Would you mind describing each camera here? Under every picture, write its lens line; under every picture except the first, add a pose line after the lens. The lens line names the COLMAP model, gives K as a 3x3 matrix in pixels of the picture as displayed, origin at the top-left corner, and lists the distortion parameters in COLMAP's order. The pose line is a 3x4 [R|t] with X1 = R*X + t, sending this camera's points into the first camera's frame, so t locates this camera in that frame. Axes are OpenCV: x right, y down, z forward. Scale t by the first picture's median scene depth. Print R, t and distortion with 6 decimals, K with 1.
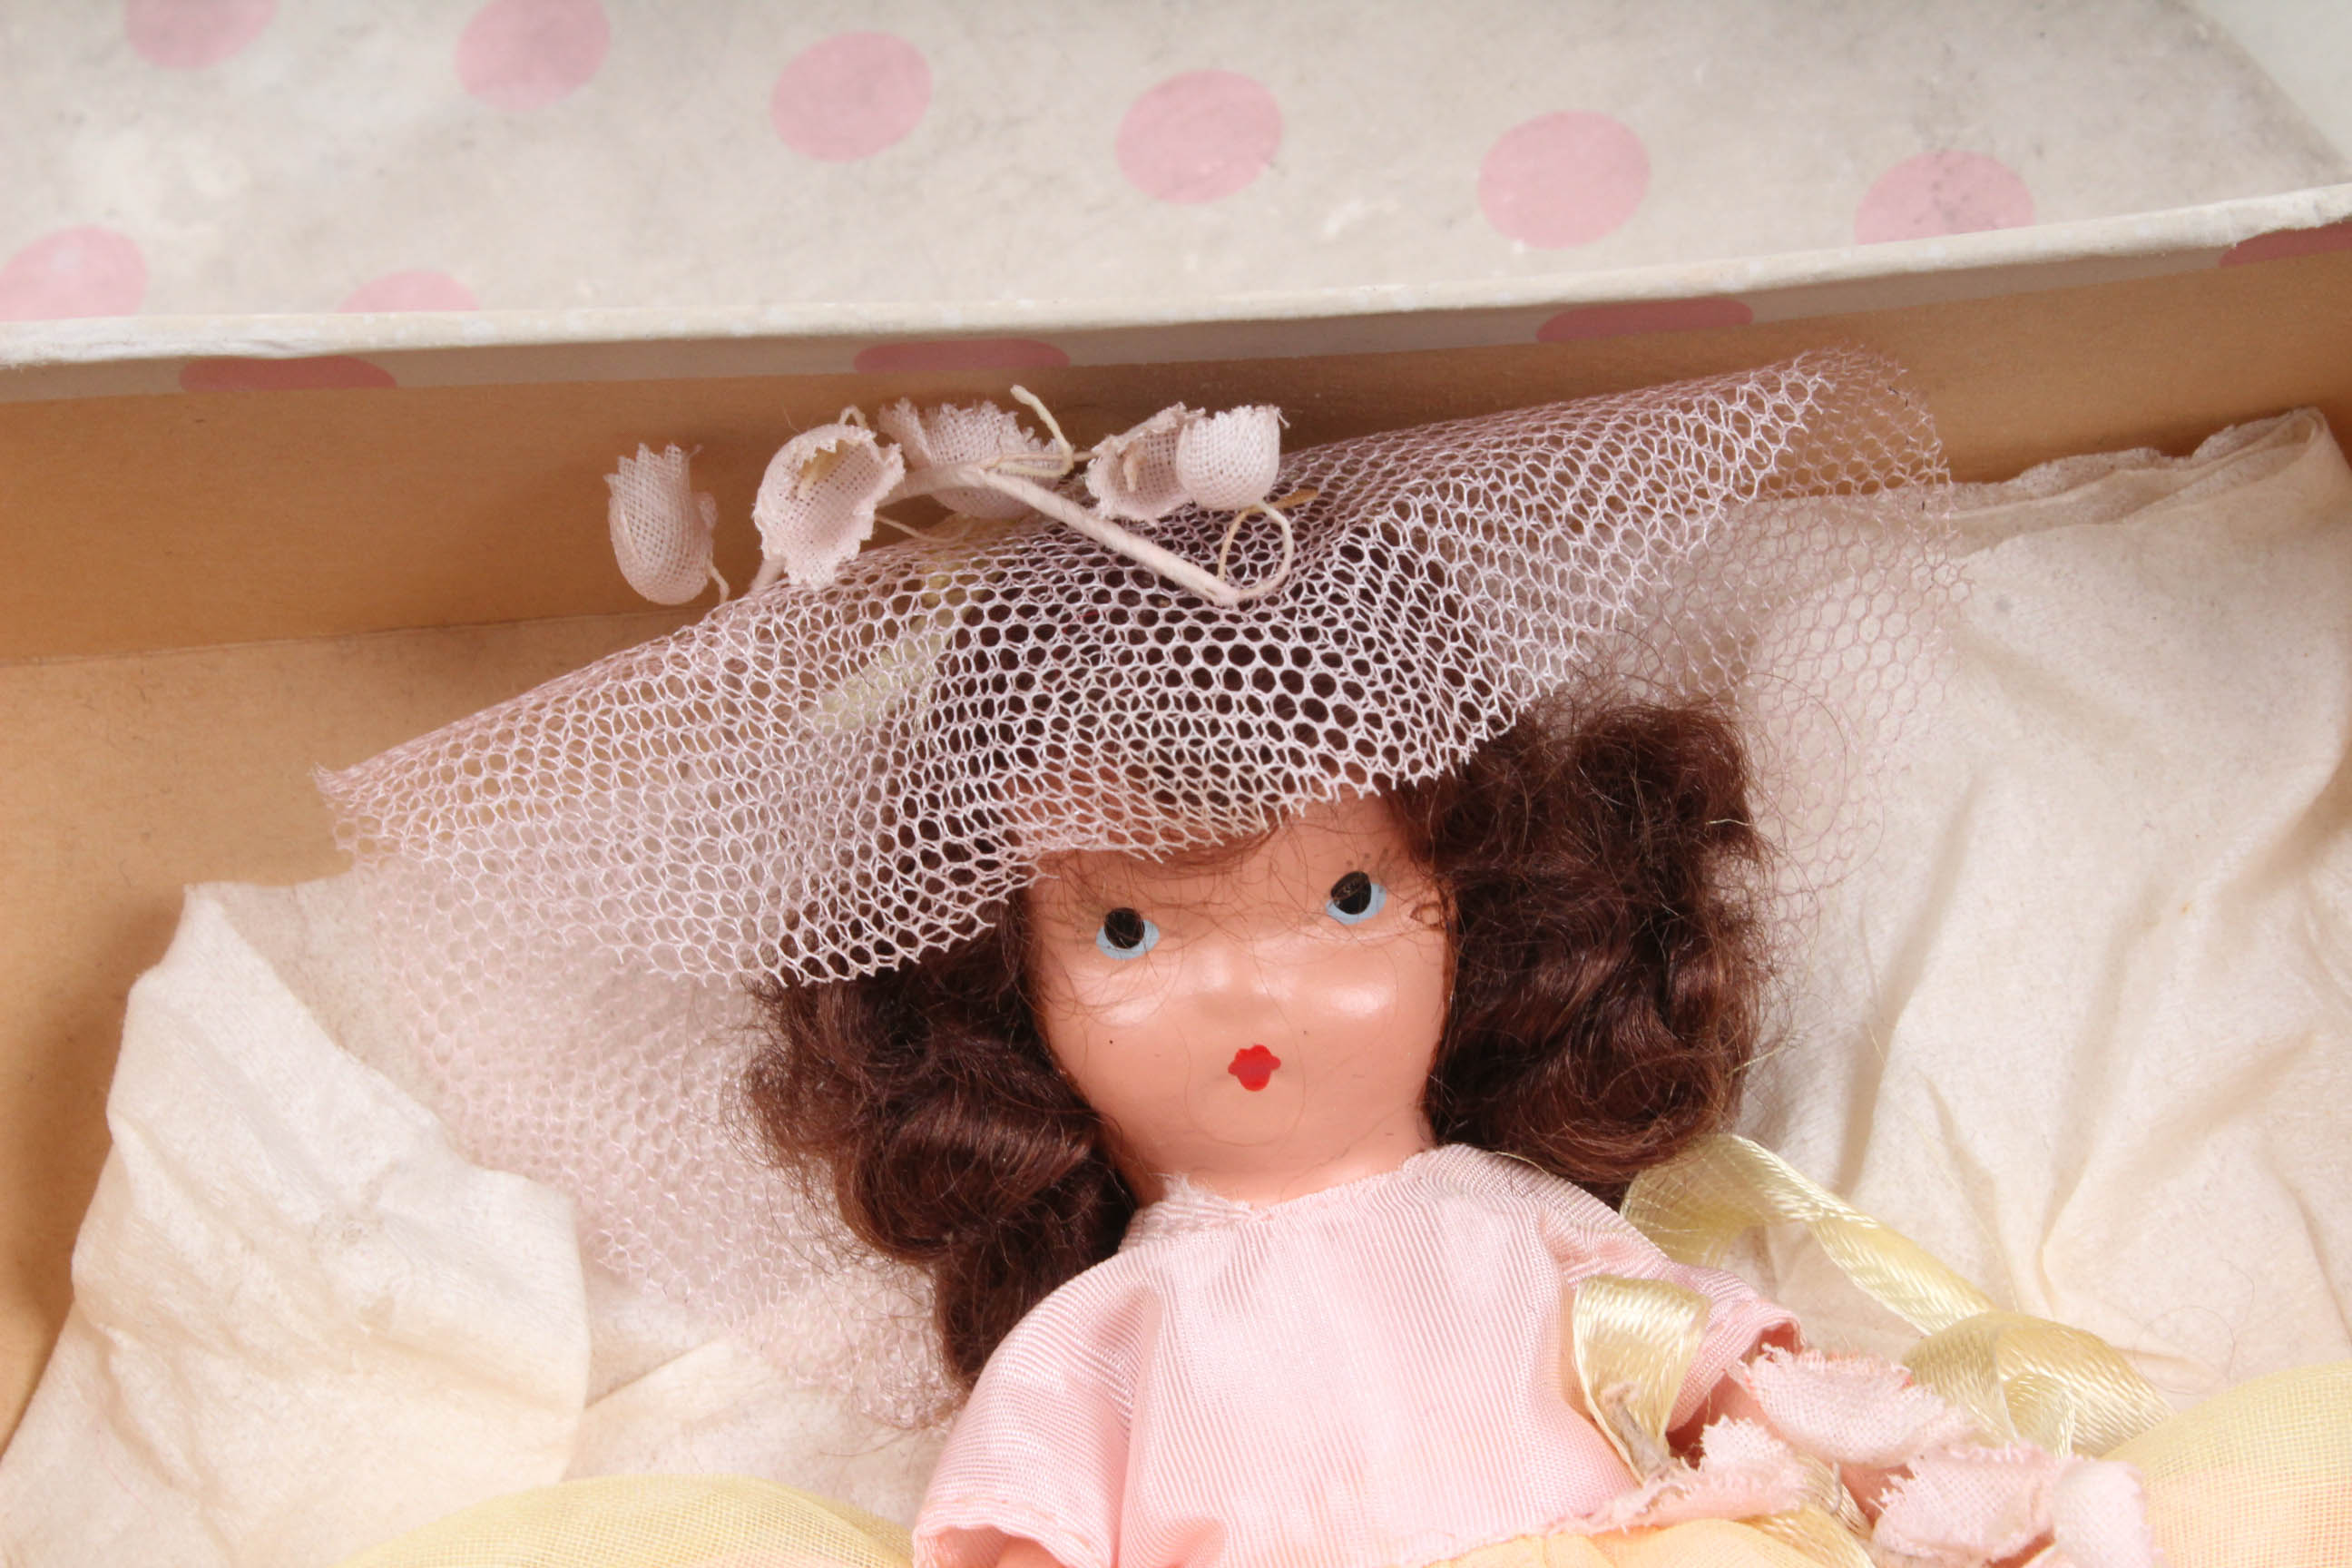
lens RADIAL K [[5555.2, 0, 1182.1], [0, 5555.2, 789.2], [0, 0, 1]] dist [0.072330, 0.000000]
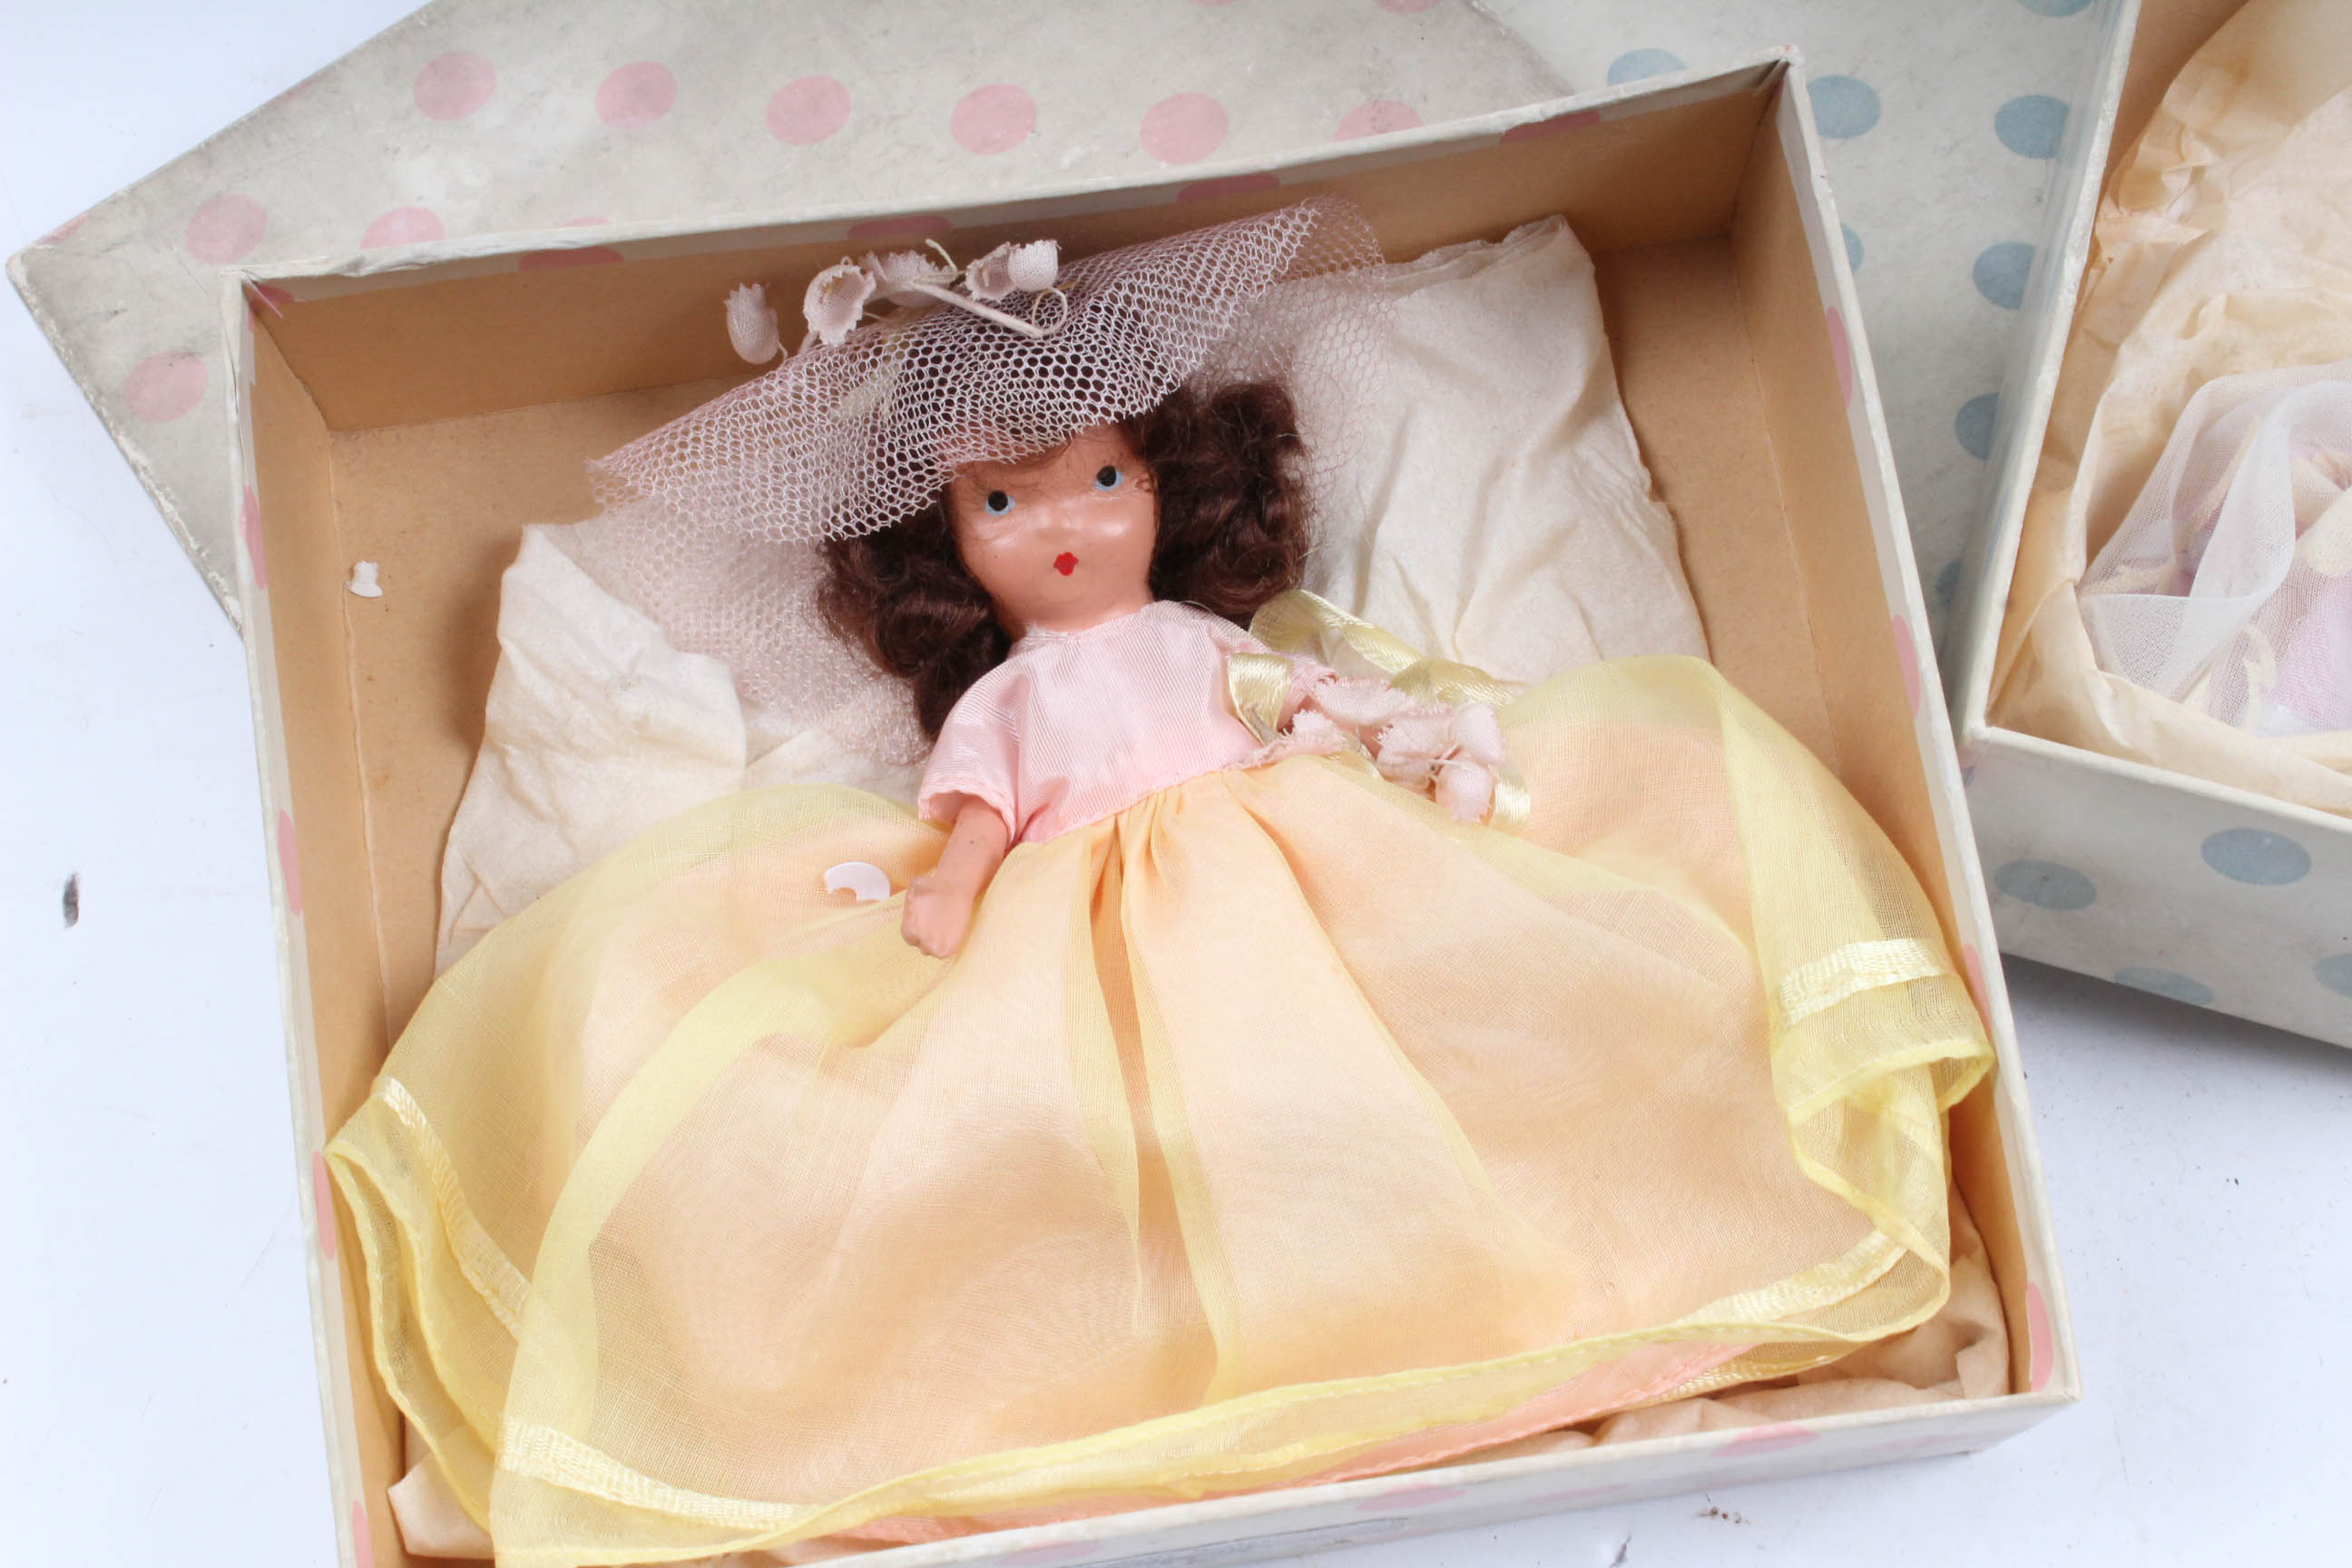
lens RADIAL K [[4047.3, 0, 1169.7], [0, 4047.3, 776.4], [0, 0, 1]] dist [0.013808, 0.000000]
pose [[0.995750, -0.073970, 0.054872, -0.034954], [0.071900, 0.996658, 0.038782, 0.069331], [-0.057557, -0.034672, 0.997740, -0.477330]]
